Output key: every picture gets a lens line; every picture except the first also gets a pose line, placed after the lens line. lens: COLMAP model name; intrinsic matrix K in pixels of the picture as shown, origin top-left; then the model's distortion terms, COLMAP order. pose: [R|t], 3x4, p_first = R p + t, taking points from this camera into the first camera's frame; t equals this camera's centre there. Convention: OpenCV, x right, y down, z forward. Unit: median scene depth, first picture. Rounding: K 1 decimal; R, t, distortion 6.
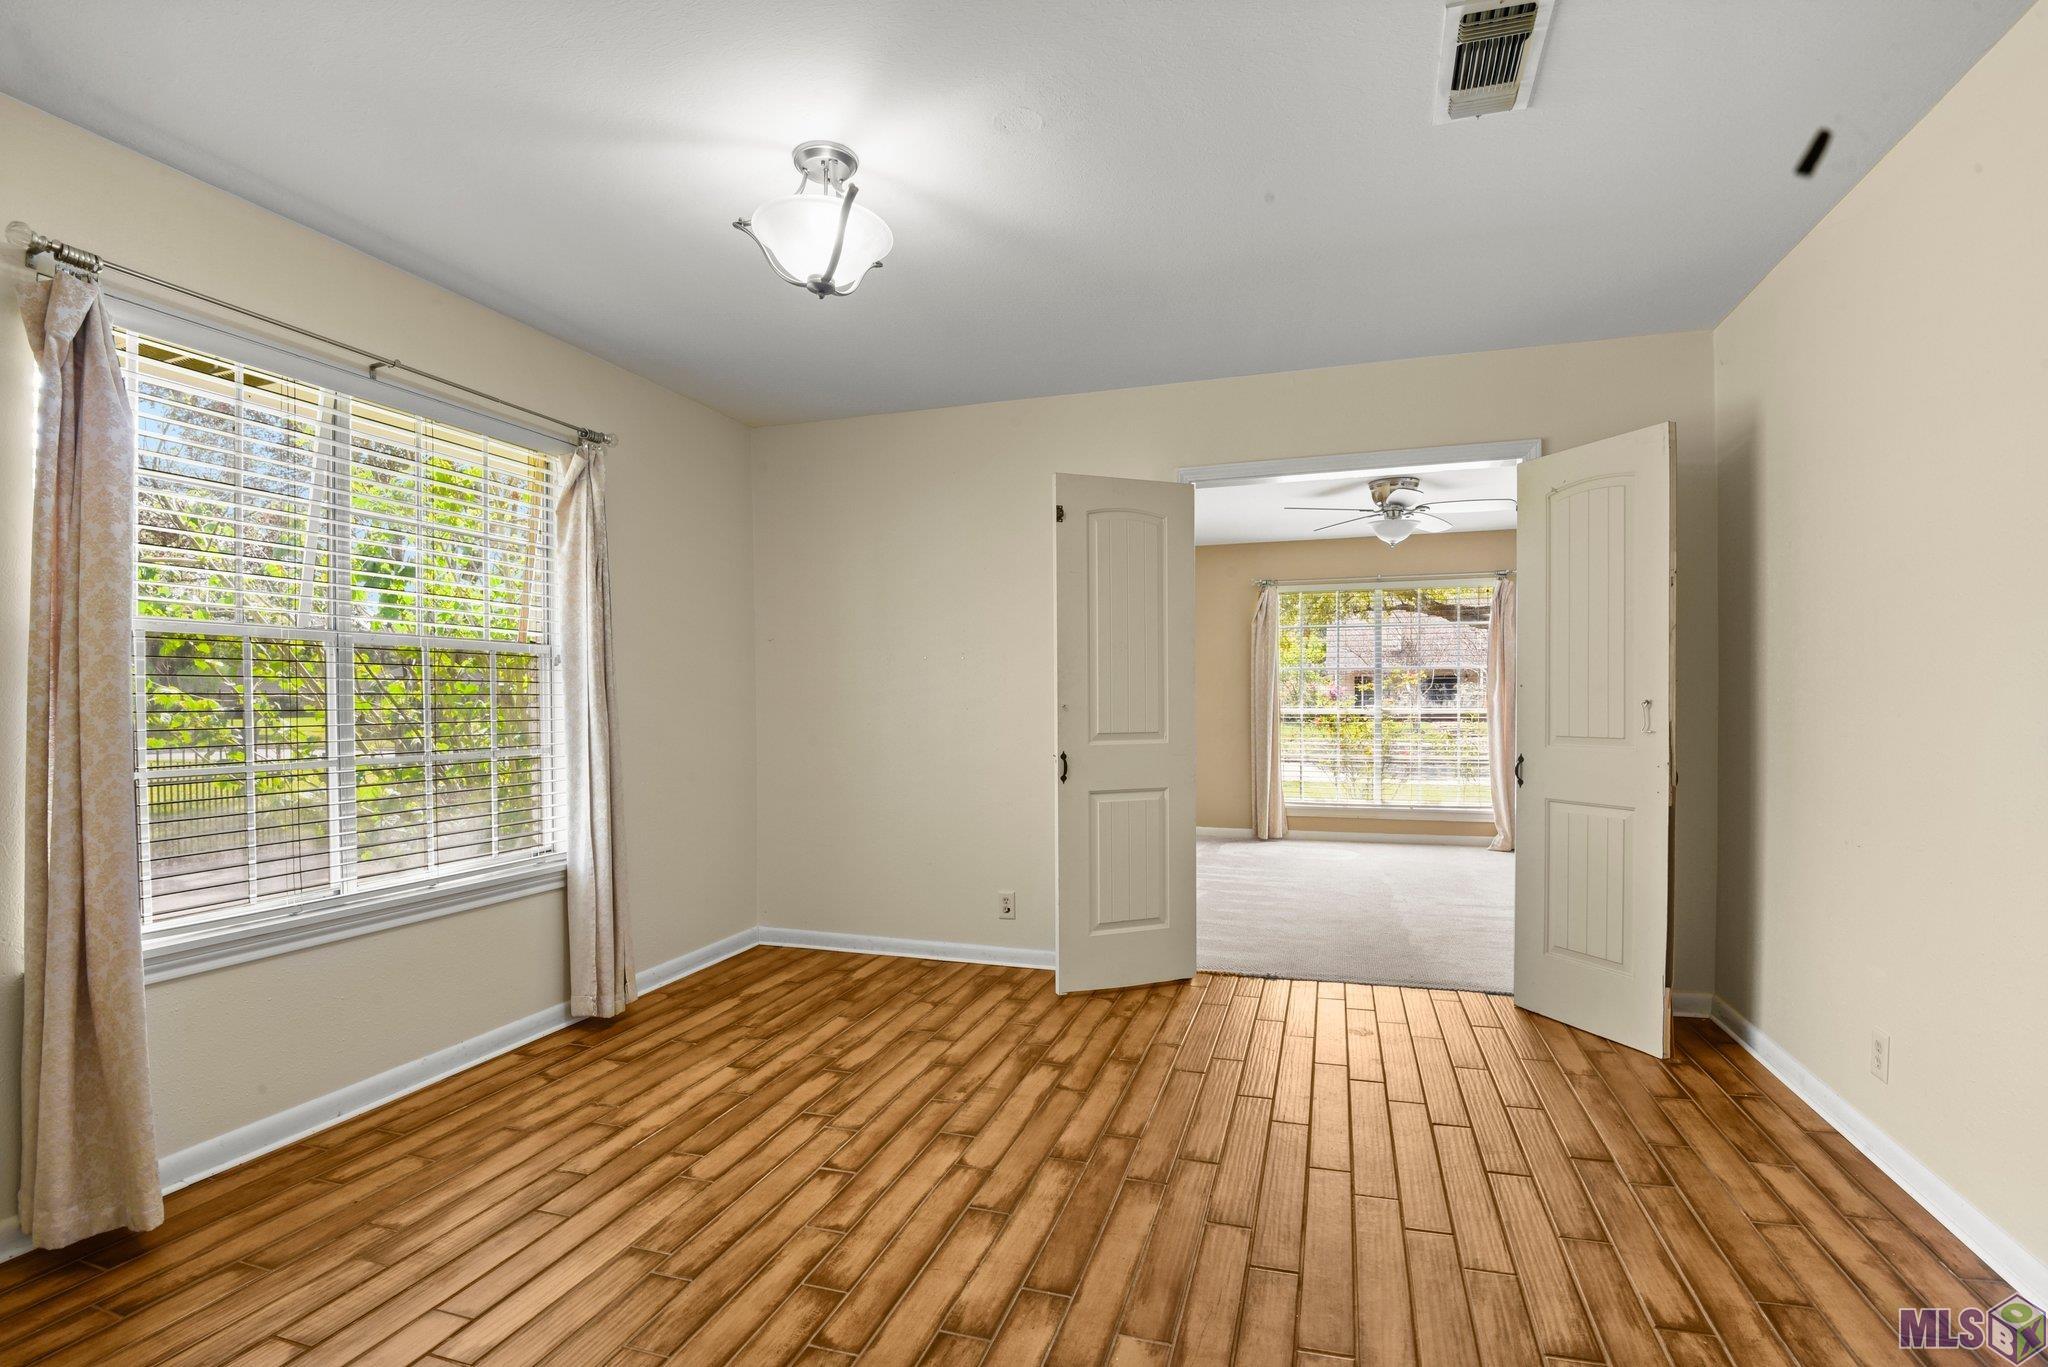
lens RADIAL K [[952.6, 0, 1025.2], [0, 952.6, 704.5], [0, 0, 1]] dist [0.000827, -0.000406]
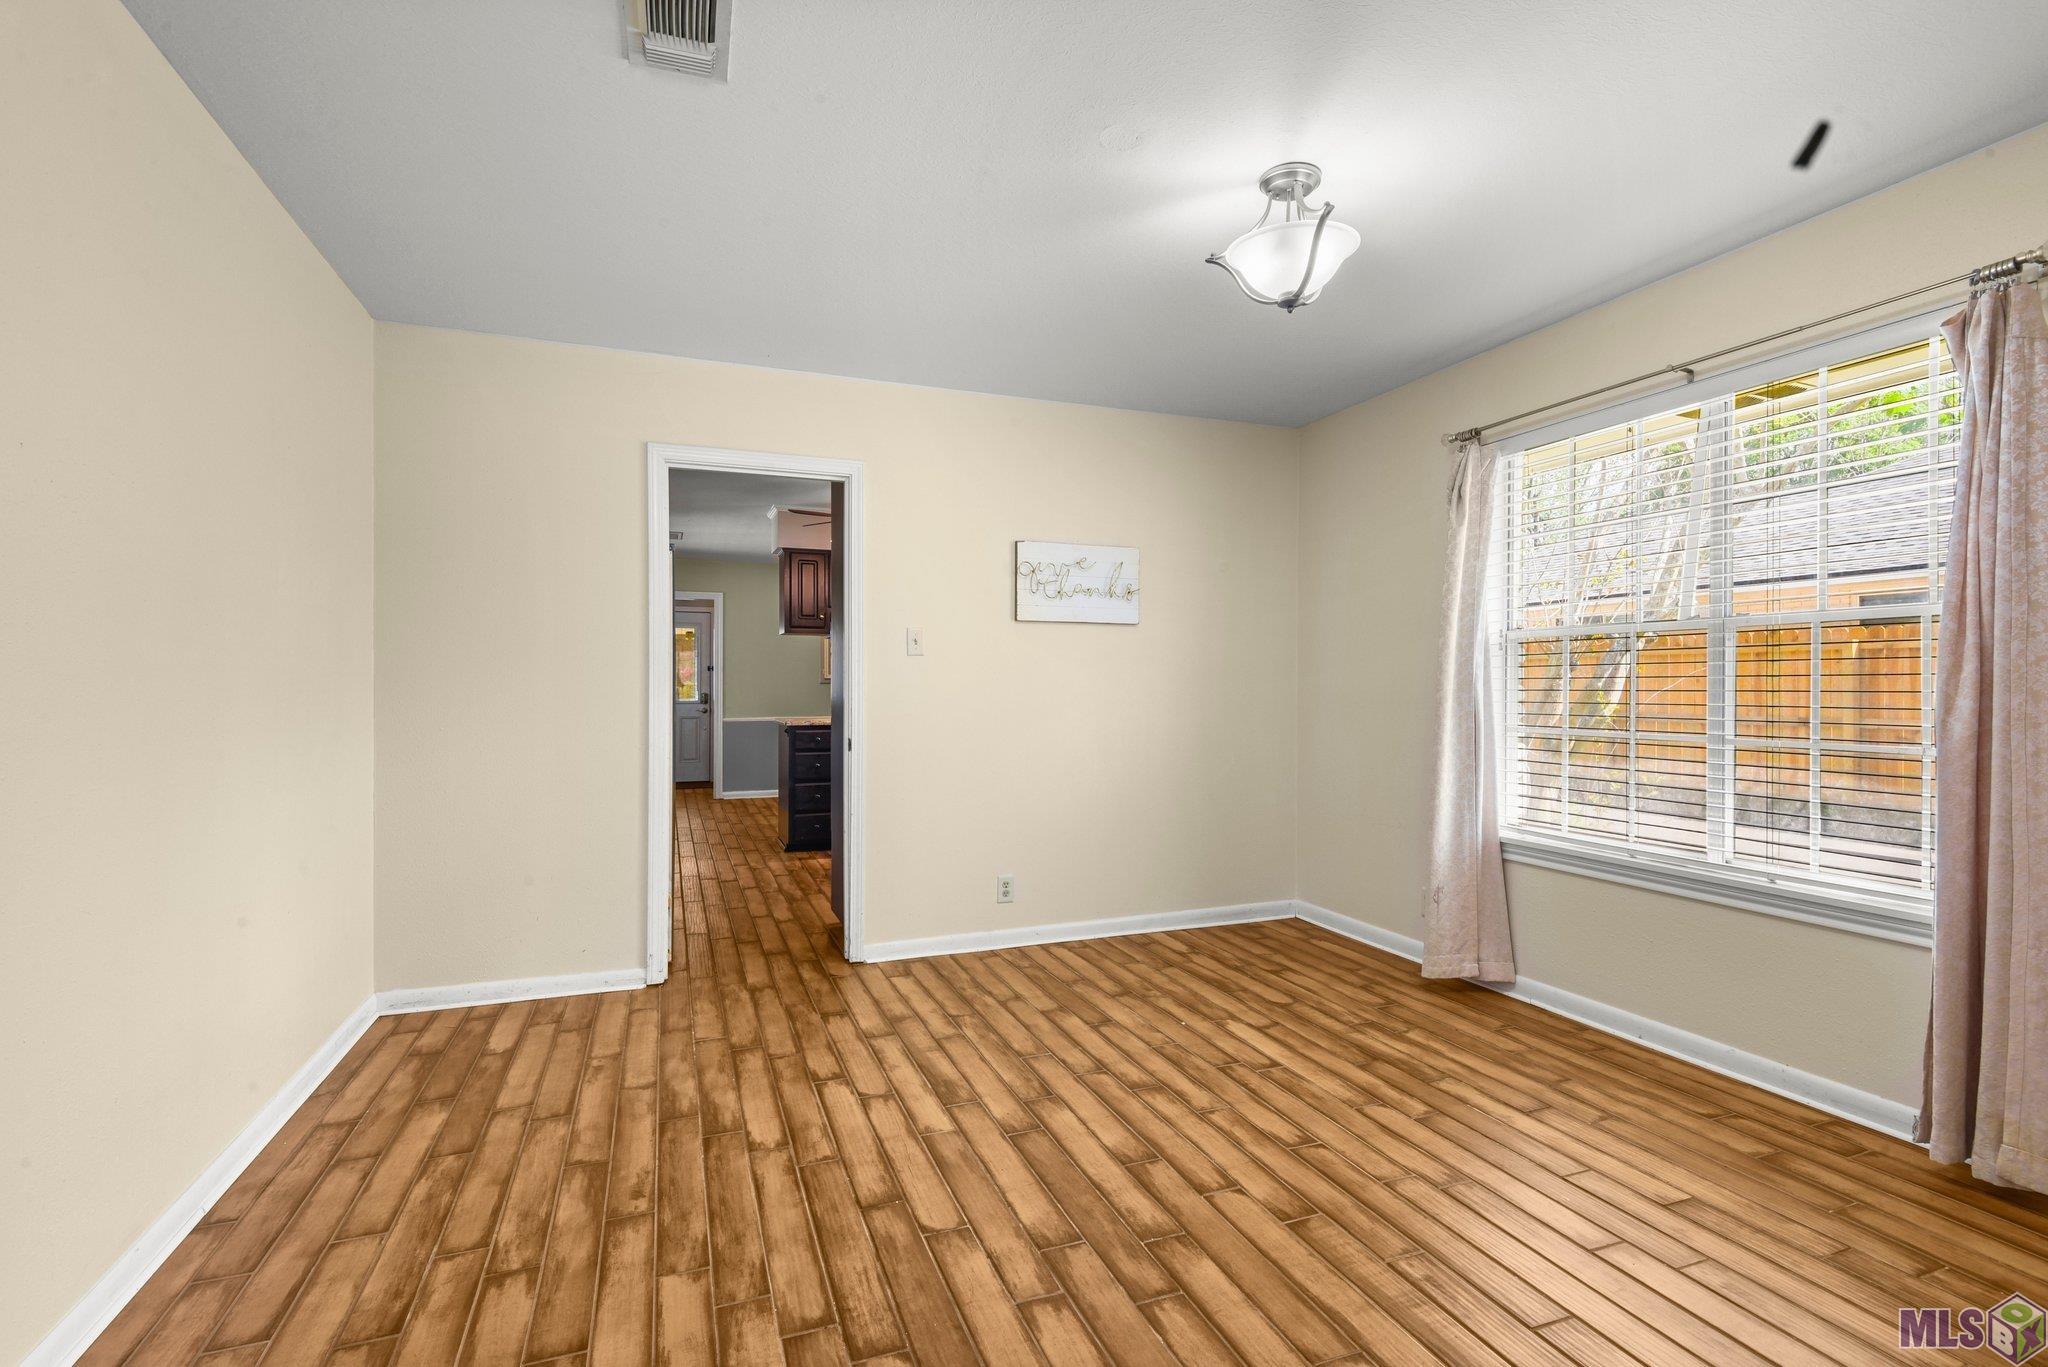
lens RADIAL K [[952.6, 0, 1017.8], [0, 952.6, 694.4], [0, 0, 1]] dist [0.000827, -0.000406]
pose [[-0.787859, 0.001633, -0.615854, 0.705016], [-0.001464, 0.999989, 0.004525, 0.006687], [0.615854, 0.004466, -0.787847, 1.703294]]
